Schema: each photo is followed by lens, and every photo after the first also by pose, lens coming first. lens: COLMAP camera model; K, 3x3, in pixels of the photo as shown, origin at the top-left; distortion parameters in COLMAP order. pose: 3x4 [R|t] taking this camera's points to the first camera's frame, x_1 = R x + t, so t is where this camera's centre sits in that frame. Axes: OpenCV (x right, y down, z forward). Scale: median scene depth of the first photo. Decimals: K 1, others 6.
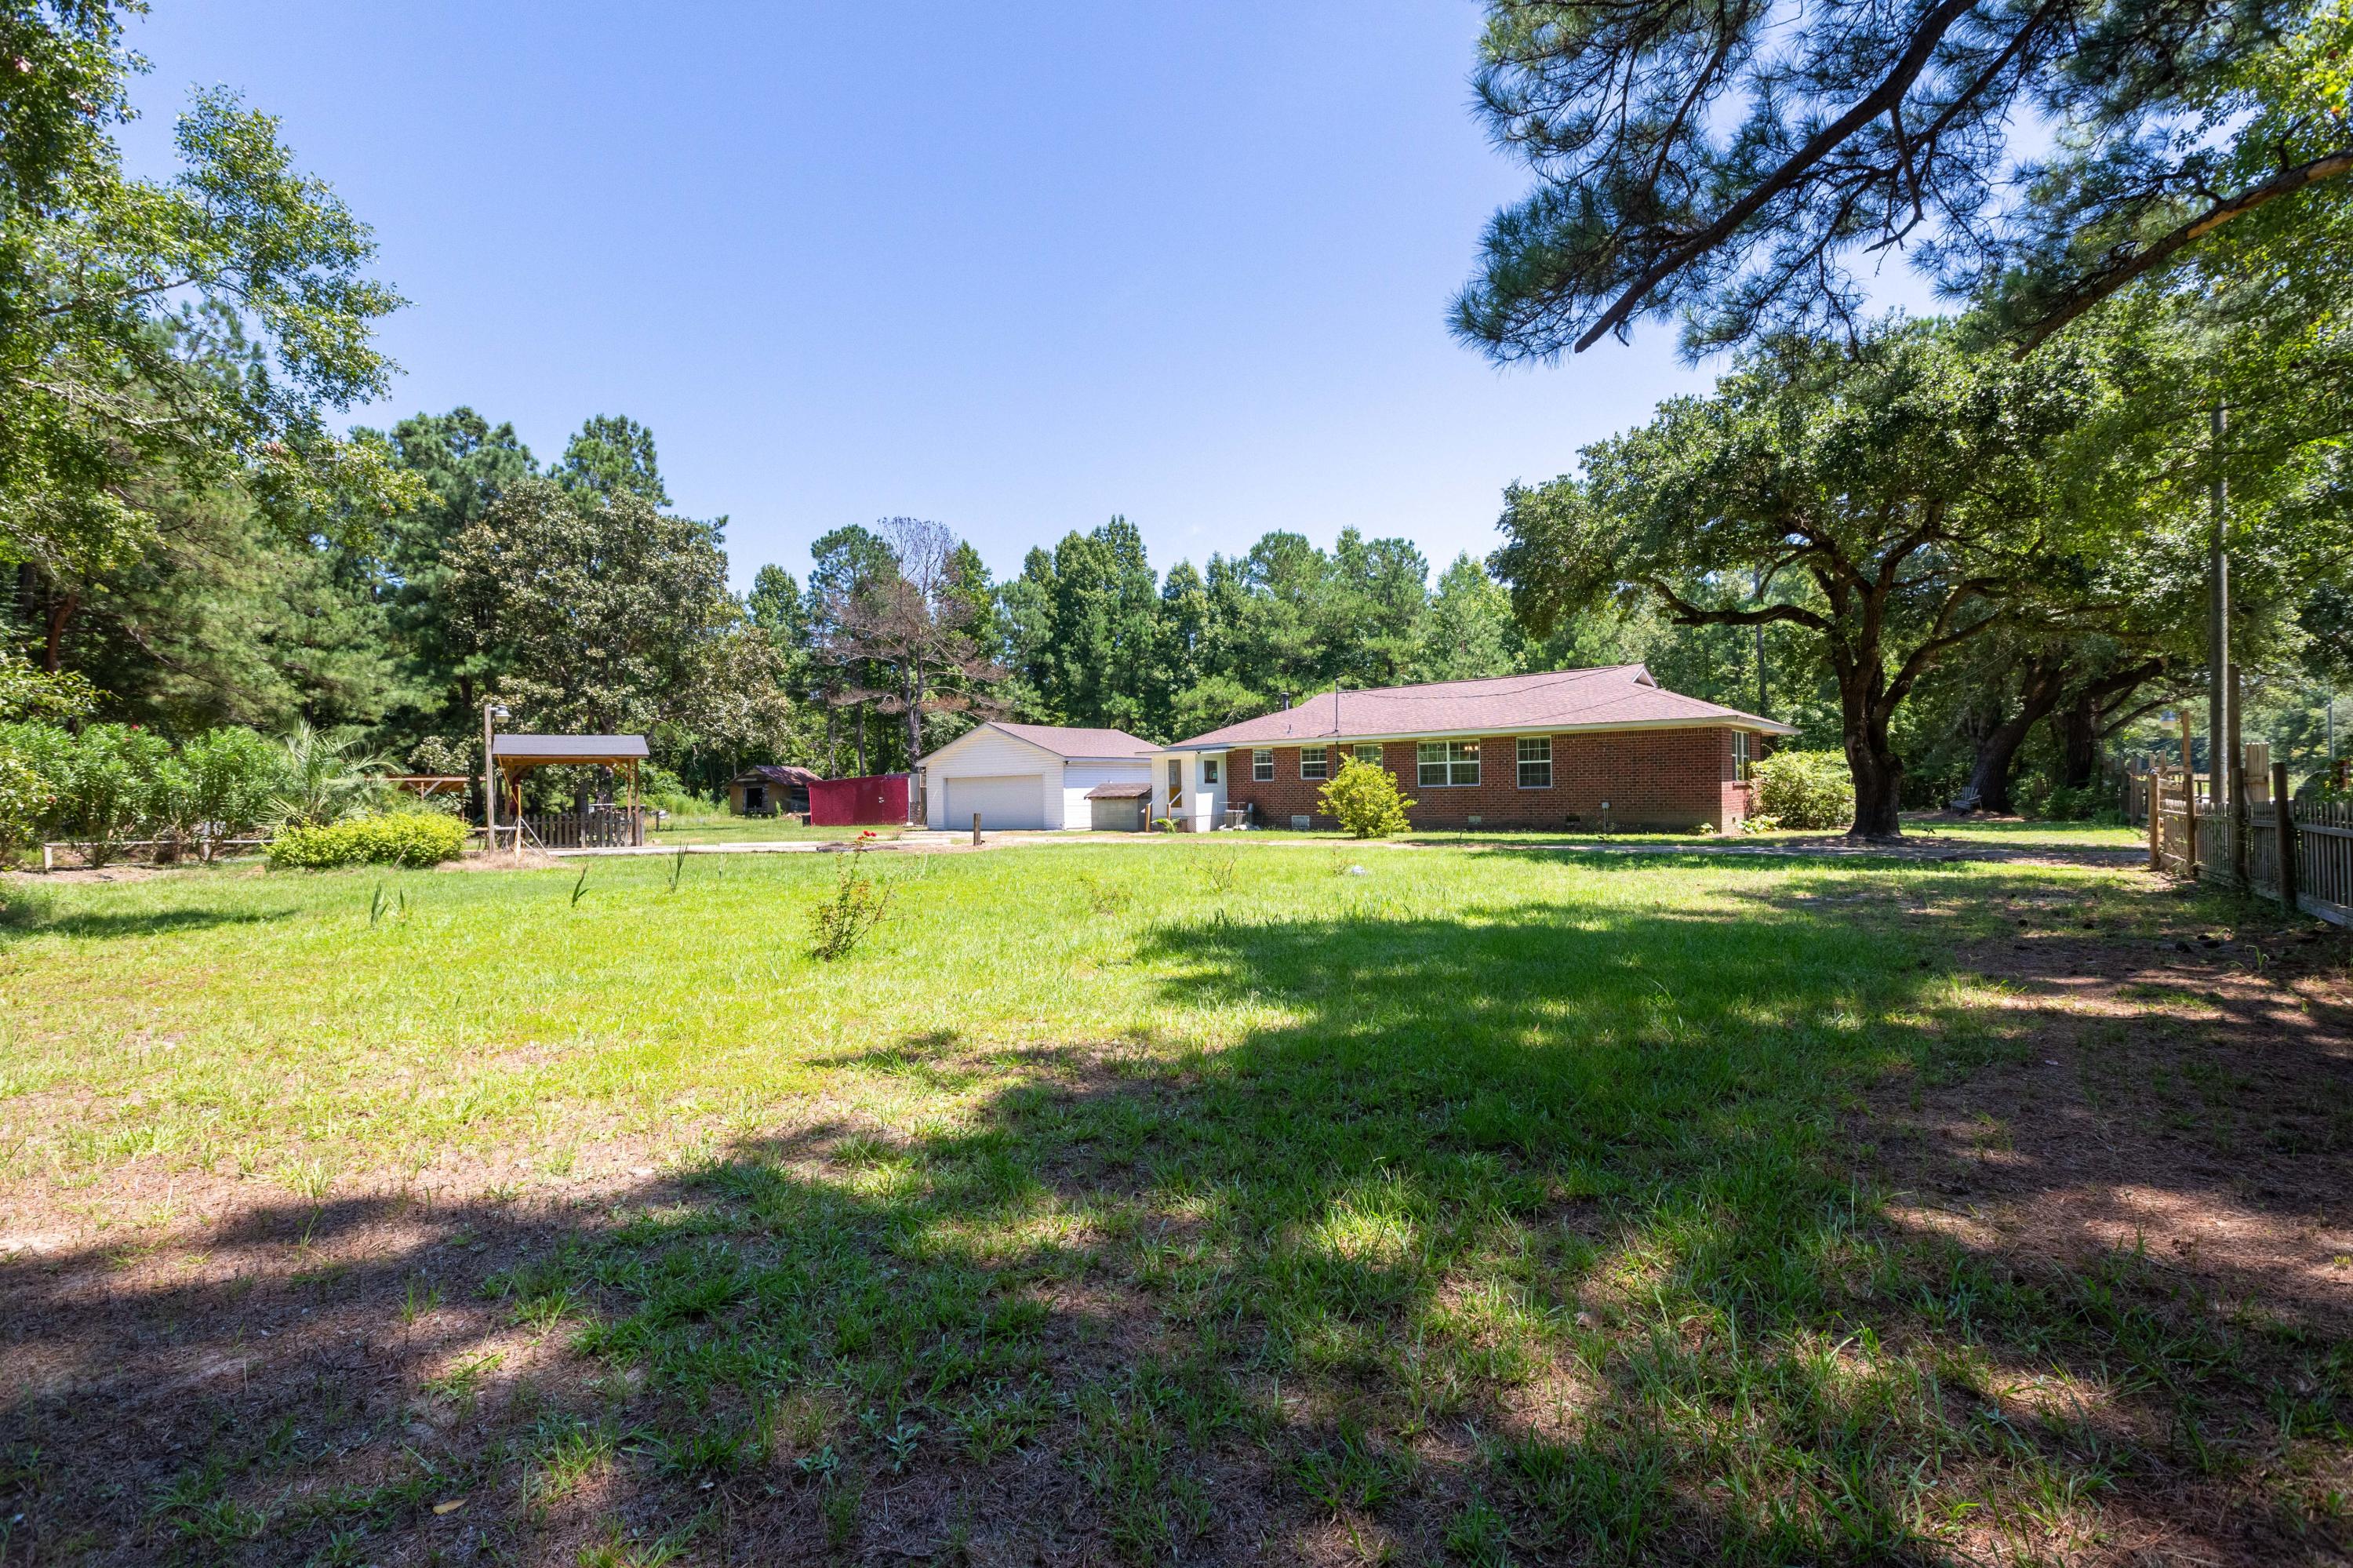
lens RADIAL K [[1184.1, 0, 1181.1], [0, 1184.1, 780.0], [0, 0, 1]] dist [-0.016667, 0.004899]
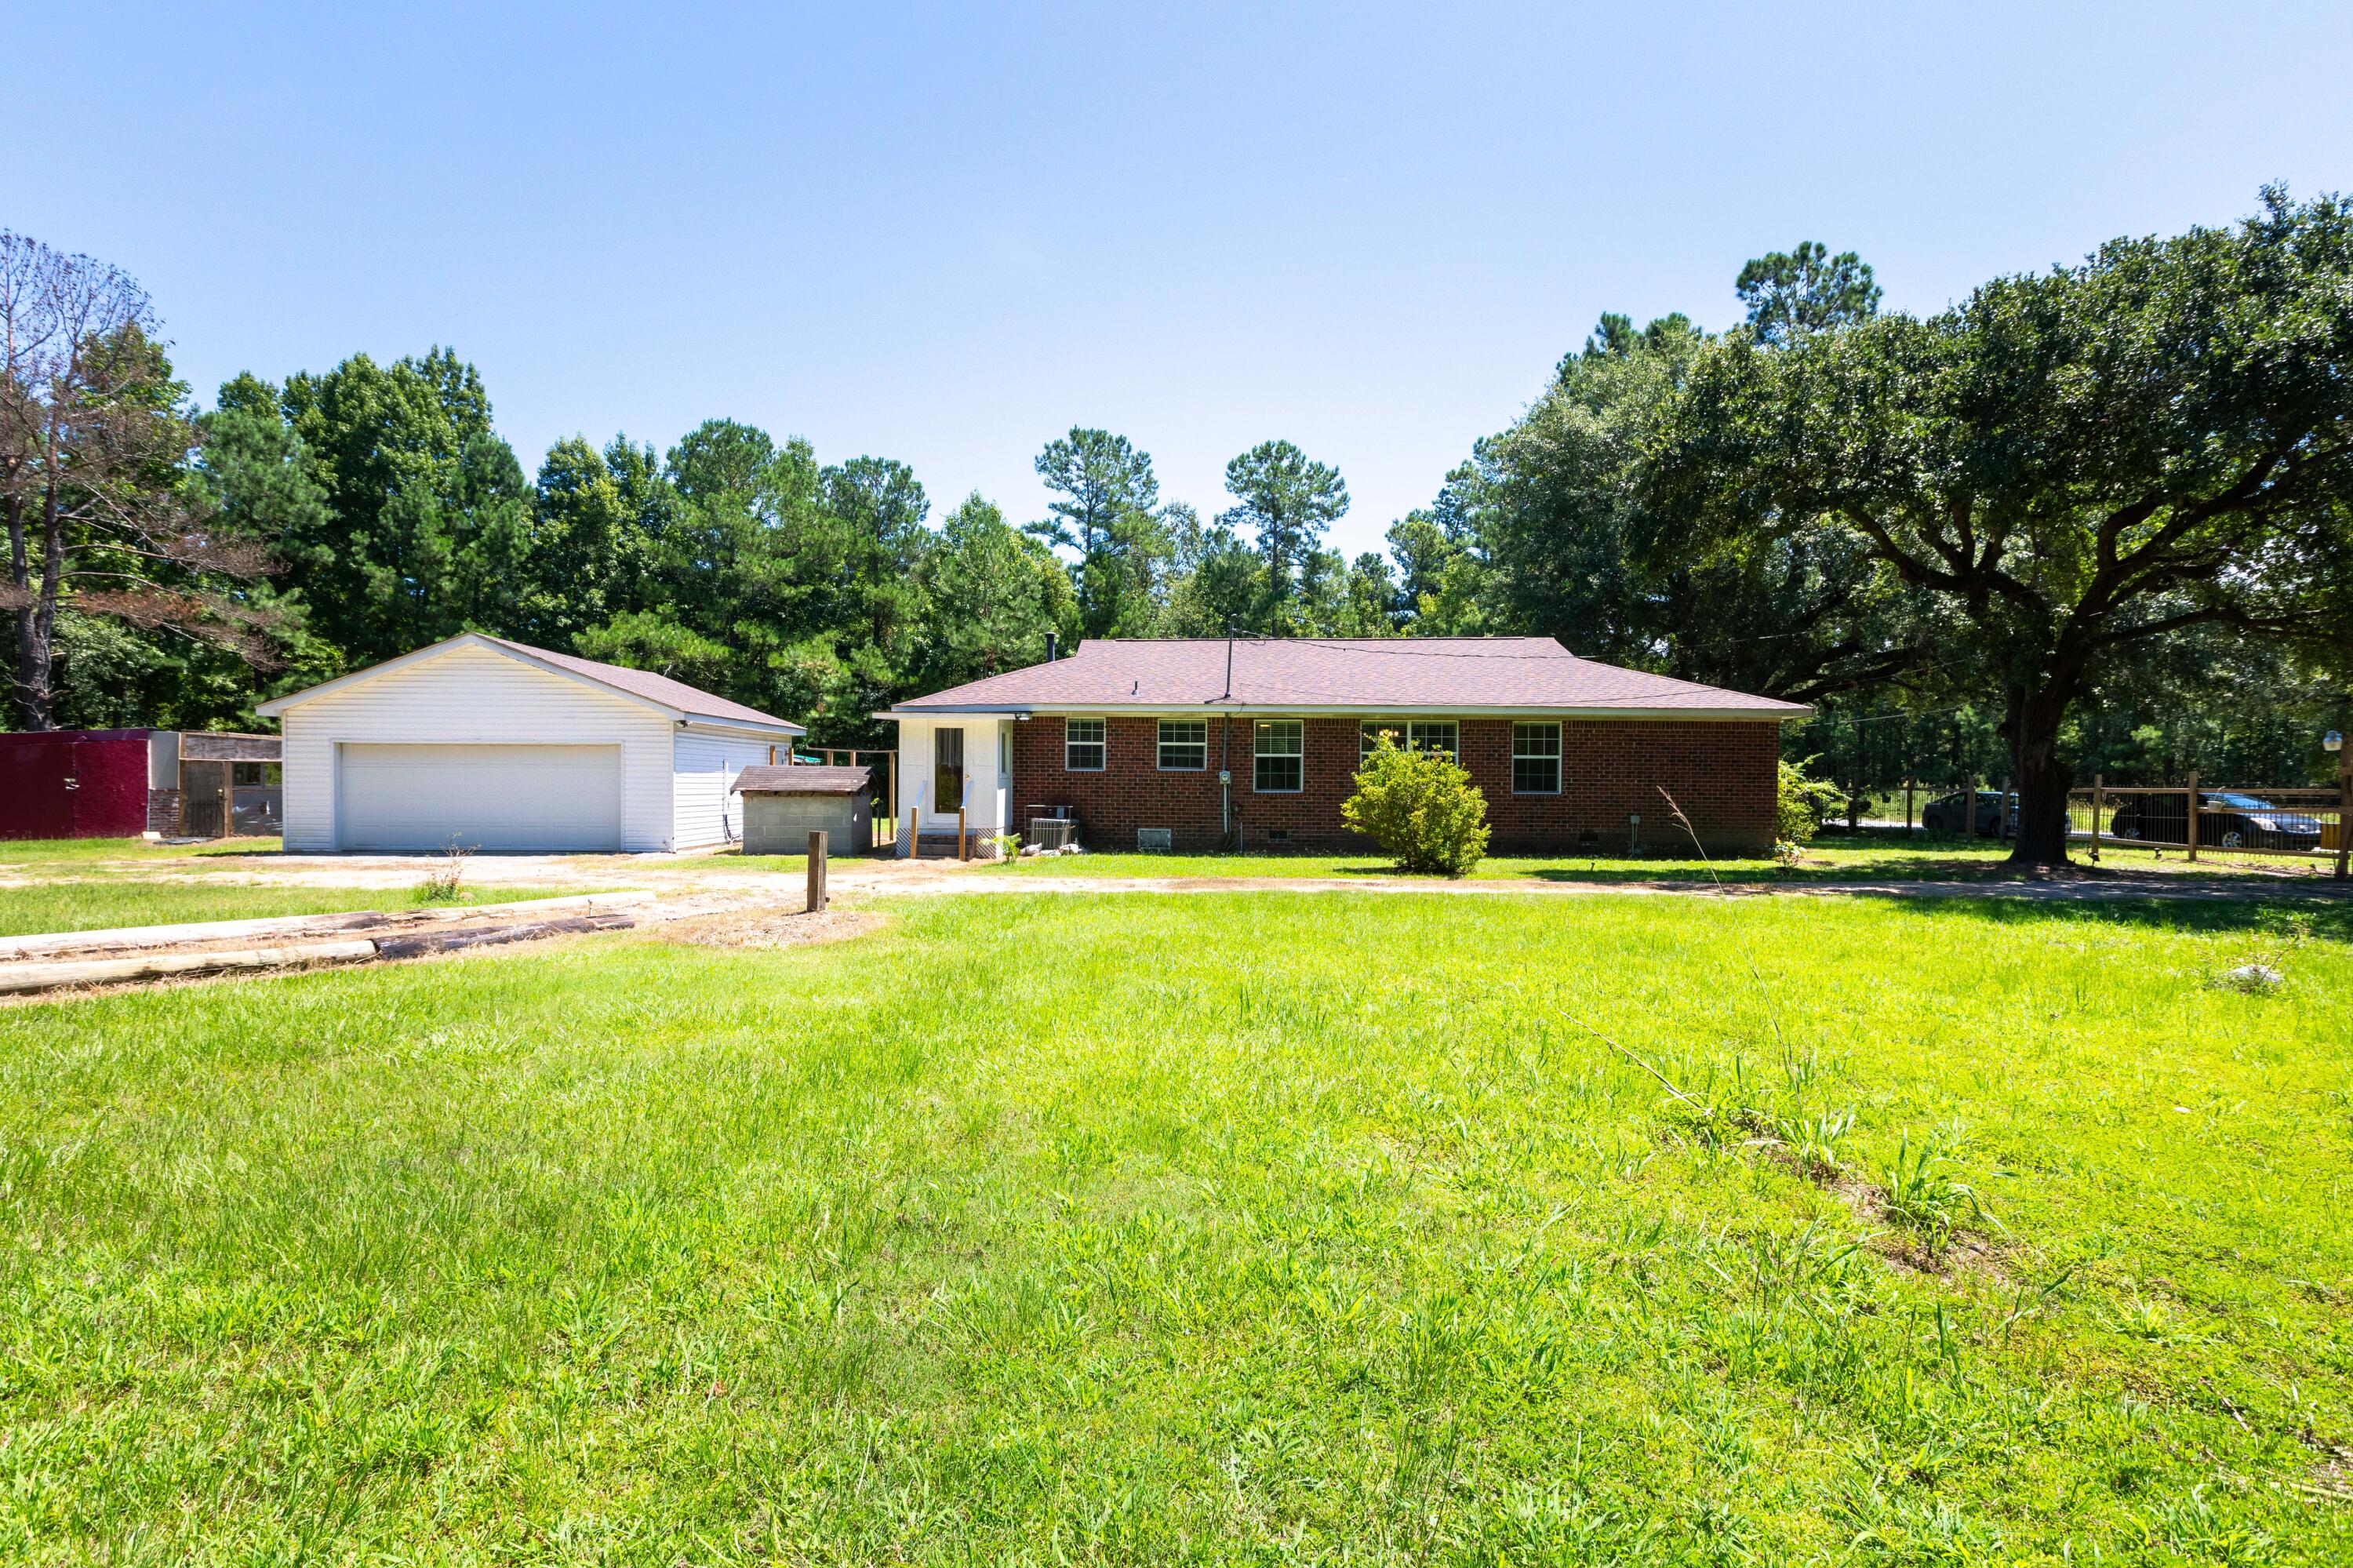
lens RADIAL K [[1184.1, 0, 1187.9], [0, 1184.1, 798.3], [0, 0, 1]] dist [-0.016667, 0.004899]
pose [[0.778311, 0.016370, 0.627665, -0.147200], [-0.028168, 0.999564, 0.008860, 0.004346], [-0.627246, -0.024576, 0.778433, 0.268479]]
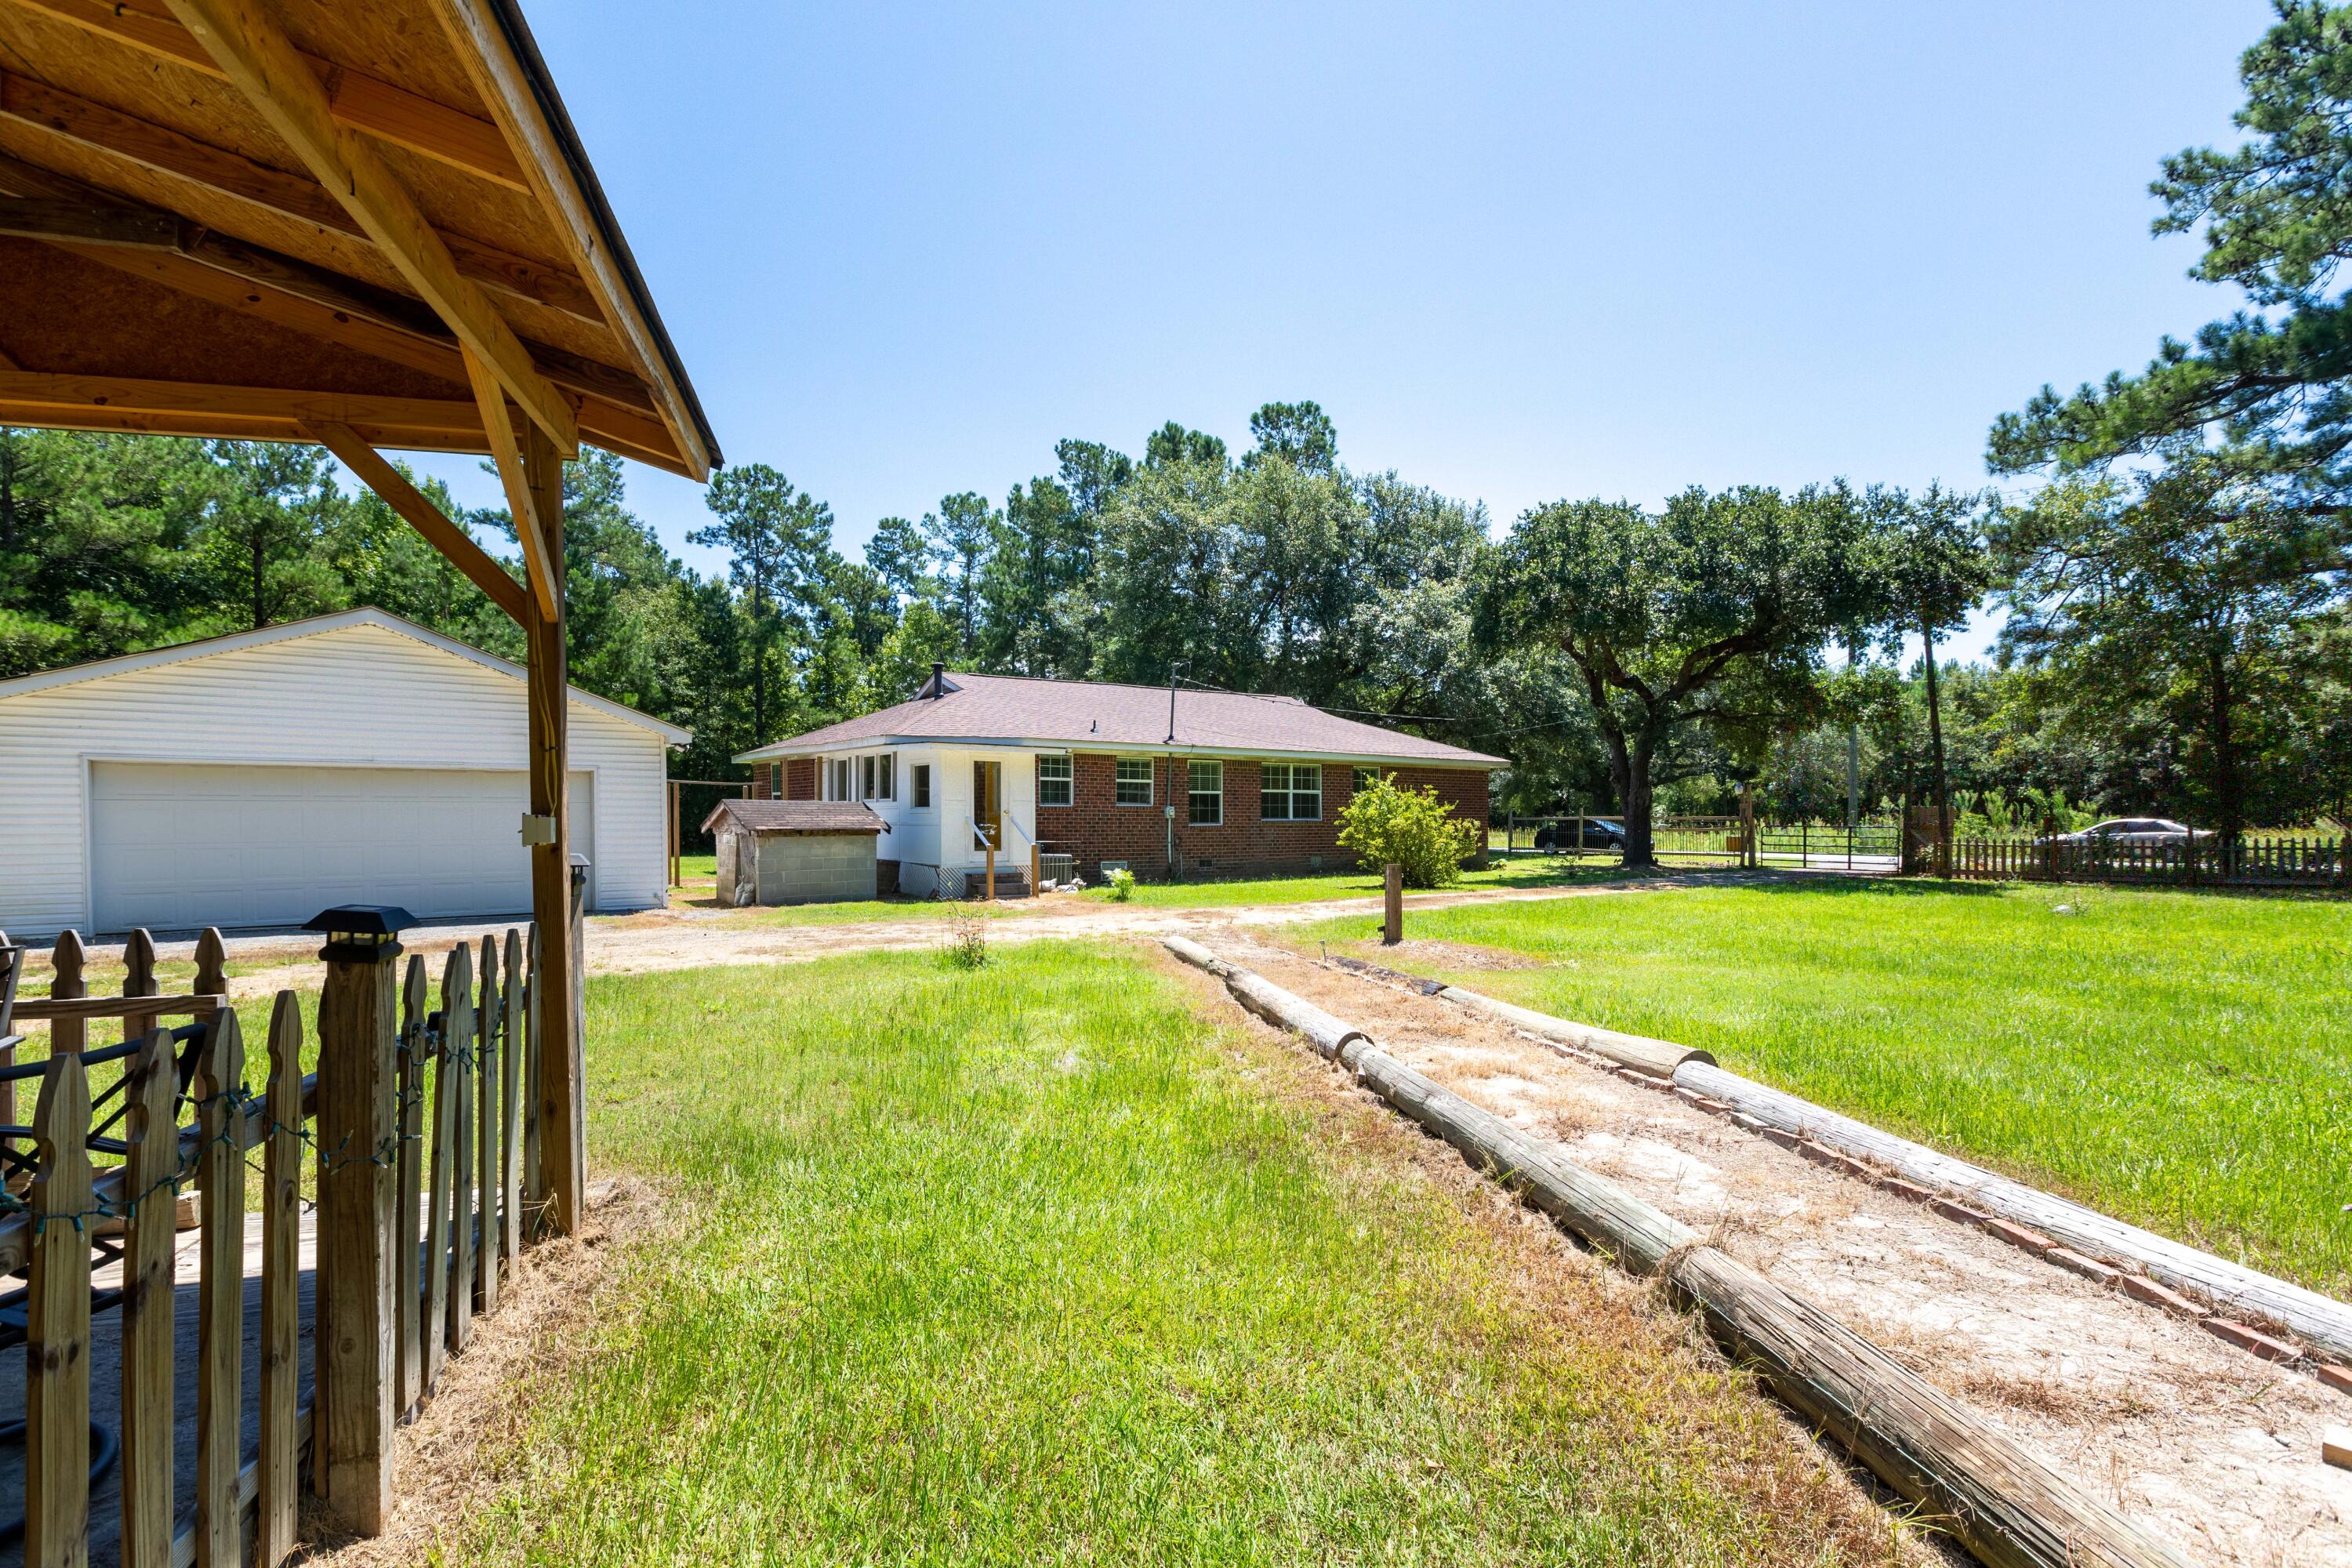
lens RADIAL K [[1183.6, 0, 1182.0], [0, 1183.6, 778.4], [0, 0, 1]] dist [-0.016667, 0.004899]
pose [[0.191267, 0.056057, 0.979936, -0.286542], [-0.008383, 0.998425, -0.055478, 0.010932], [-0.981502, 0.002396, 0.191436, 0.445722]]
